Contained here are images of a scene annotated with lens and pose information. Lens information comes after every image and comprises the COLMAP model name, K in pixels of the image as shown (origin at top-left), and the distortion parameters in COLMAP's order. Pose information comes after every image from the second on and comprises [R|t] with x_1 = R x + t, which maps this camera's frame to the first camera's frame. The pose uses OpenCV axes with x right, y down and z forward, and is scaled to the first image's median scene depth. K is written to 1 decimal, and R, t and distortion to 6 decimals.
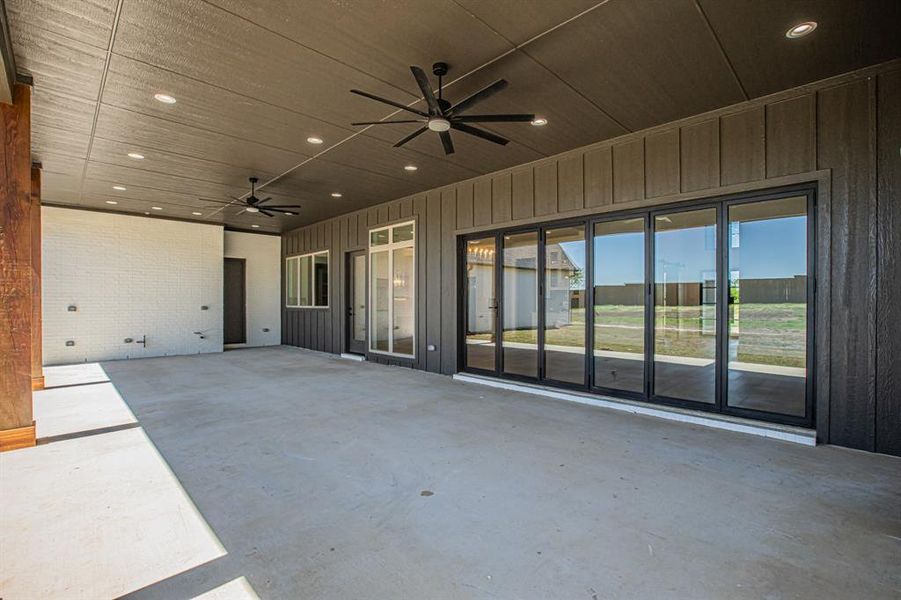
lens RADIAL K [[410.7, 0, 454.1], [0, 410.7, 301.3], [0, 0, 1]] dist [0.005582, 0.000576]
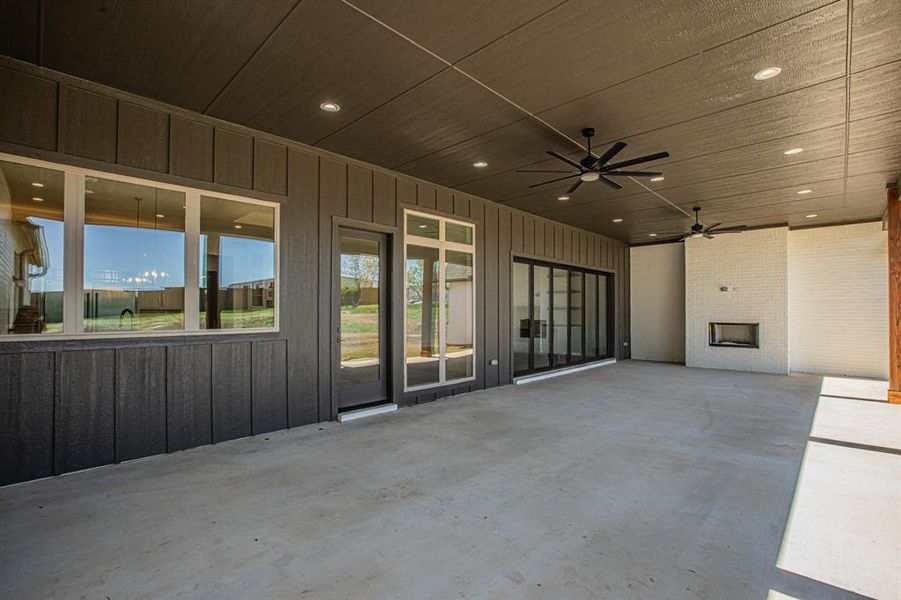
lens RADIAL K [[413.9, 0, 433.6], [0, 413.9, 310.7], [0, 0, 1]] dist [-0.069017, 0.030911]
pose [[0.014824, 0.005304, 0.999876, -0.948051], [0.005698, 0.999969, -0.005389, -0.005054], [-0.999874, 0.005777, 0.014793, 1.026945]]
